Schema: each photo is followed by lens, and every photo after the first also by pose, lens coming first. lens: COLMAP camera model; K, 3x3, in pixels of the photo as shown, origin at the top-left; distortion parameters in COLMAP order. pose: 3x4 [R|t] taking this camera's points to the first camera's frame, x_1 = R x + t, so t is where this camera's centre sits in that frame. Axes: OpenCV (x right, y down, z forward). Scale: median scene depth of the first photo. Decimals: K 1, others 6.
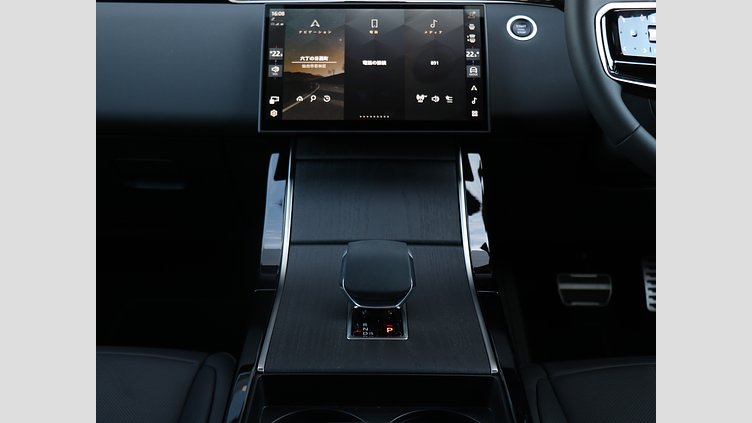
lens RADIAL K [[923.4, 0, 374.1], [0, 923.4, 212.3], [0, 0, 1]] dist [0.161670, 0.000000]
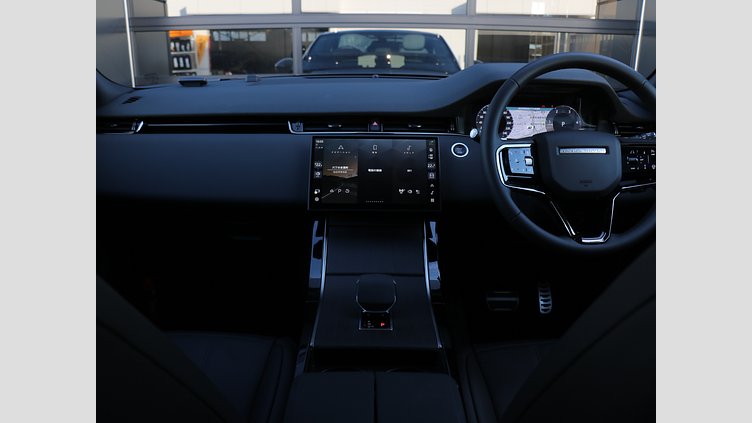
lens RADIAL K [[695.1, 0, 374.8], [0, 695.1, 208.8], [0, 0, 1]] dist [-0.061939, 0.000000]
pose [[0.999985, 0.005383, 0.000811, -0.000660], [-0.005343, 0.999028, -0.043763, -0.032650], [-0.001046, 0.043758, 0.999042, -0.298749]]
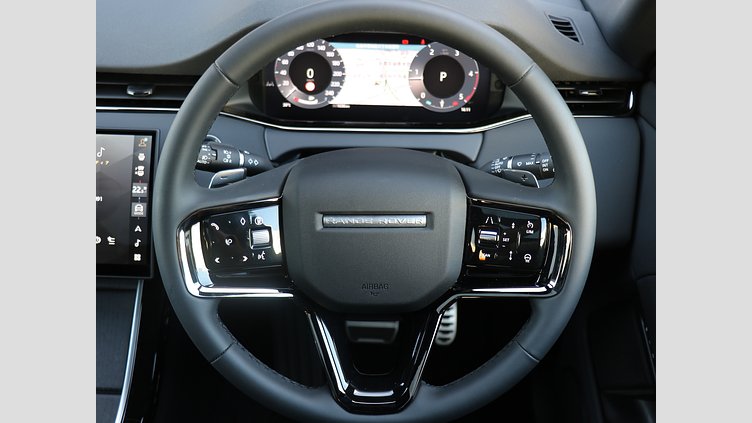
lens RADIAL K [[769.1, 0, 393.0], [0, 769.1, 215.7], [0, 0, 1]] dist [-0.011848, 0.000000]
pose [[0.992589, 0.056158, -0.107765, 0.446061], [-0.023159, 0.957976, 0.285911, -0.374412], [0.119292, -0.281296, 0.952177, 0.297439]]
